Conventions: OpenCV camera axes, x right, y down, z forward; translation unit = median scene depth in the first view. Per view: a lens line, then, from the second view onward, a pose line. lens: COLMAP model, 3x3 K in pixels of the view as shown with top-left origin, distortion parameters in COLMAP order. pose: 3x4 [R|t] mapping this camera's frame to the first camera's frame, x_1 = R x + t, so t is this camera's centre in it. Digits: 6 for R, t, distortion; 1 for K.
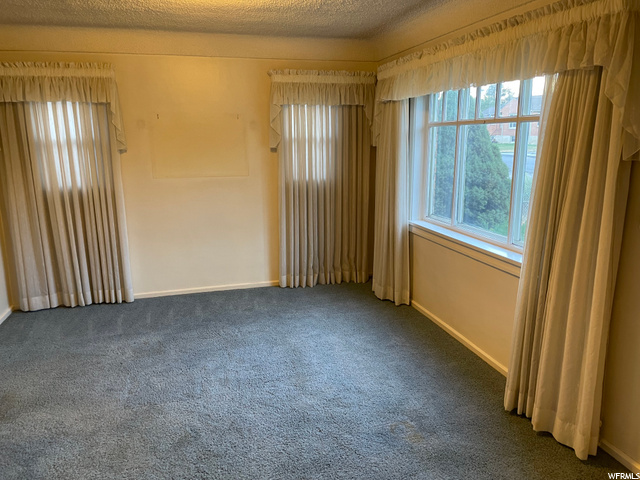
lens RADIAL K [[473.9, 0, 316.8], [0, 473.9, 242.7], [0, 0, 1]] dist [0.002289, -0.001992]
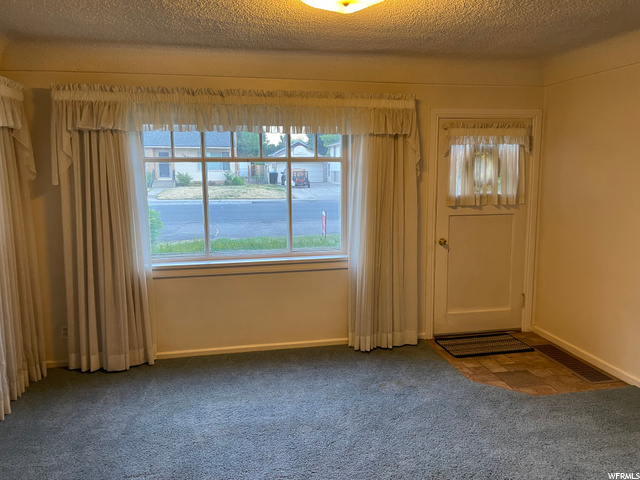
lens RADIAL K [[473.9, 0, 317.4], [0, 473.9, 241.4], [0, 0, 1]] dist [0.002289, -0.001992]
pose [[0.046992, -0.119060, 0.991774, -0.685813], [0.227916, 0.967959, 0.105402, -0.113877], [-0.972546, 0.221088, 0.072622, 0.632660]]
